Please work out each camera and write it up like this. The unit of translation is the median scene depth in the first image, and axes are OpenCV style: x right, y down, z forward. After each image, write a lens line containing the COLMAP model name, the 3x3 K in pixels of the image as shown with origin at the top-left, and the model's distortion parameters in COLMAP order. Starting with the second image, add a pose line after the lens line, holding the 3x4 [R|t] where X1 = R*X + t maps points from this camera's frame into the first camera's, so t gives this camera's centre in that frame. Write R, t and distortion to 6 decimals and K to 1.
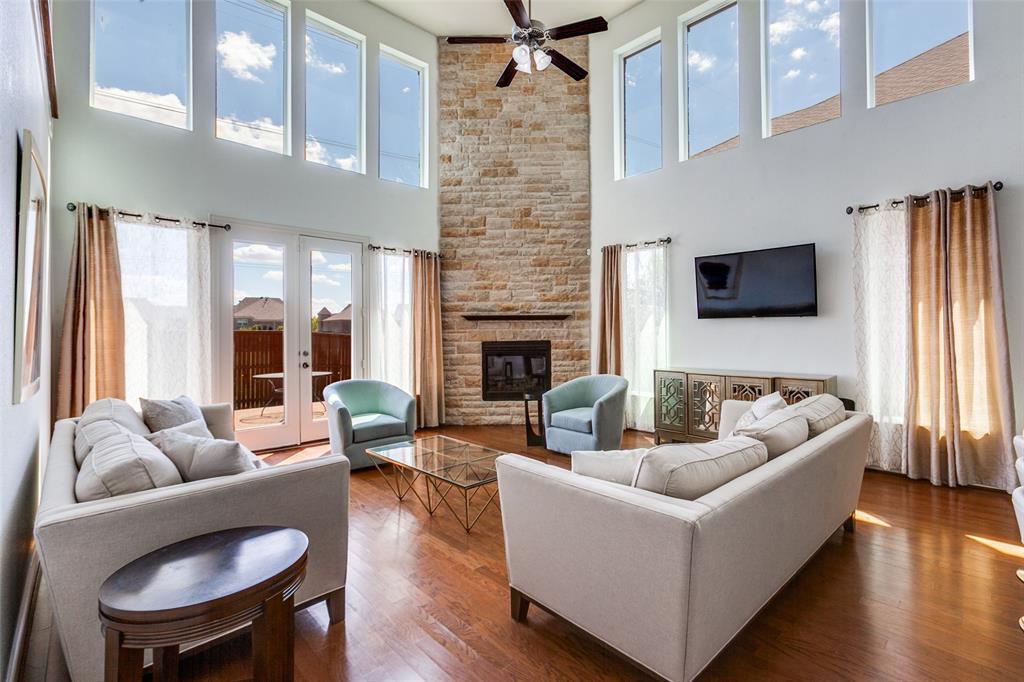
lens RADIAL K [[463.5, 0, 521.0], [0, 463.5, 325.4], [0, 0, 1]] dist [-0.000819, 0.001194]
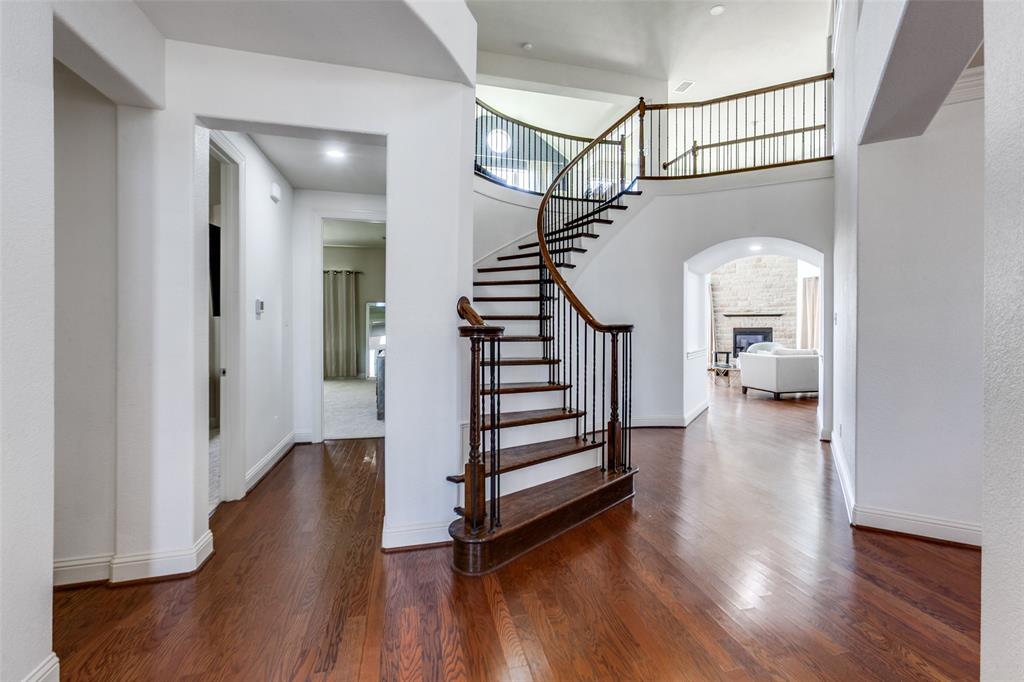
lens RADIAL K [[463.5, 0, 542.4], [0, 463.5, 326.4], [0, 0, 1]] dist [-0.000819, 0.001194]
pose [[0.888793, 0.008705, -0.458227, 0.095308], [-0.002187, 0.999889, 0.014754, 0.002082], [0.458304, -0.012111, 0.888713, -1.102753]]
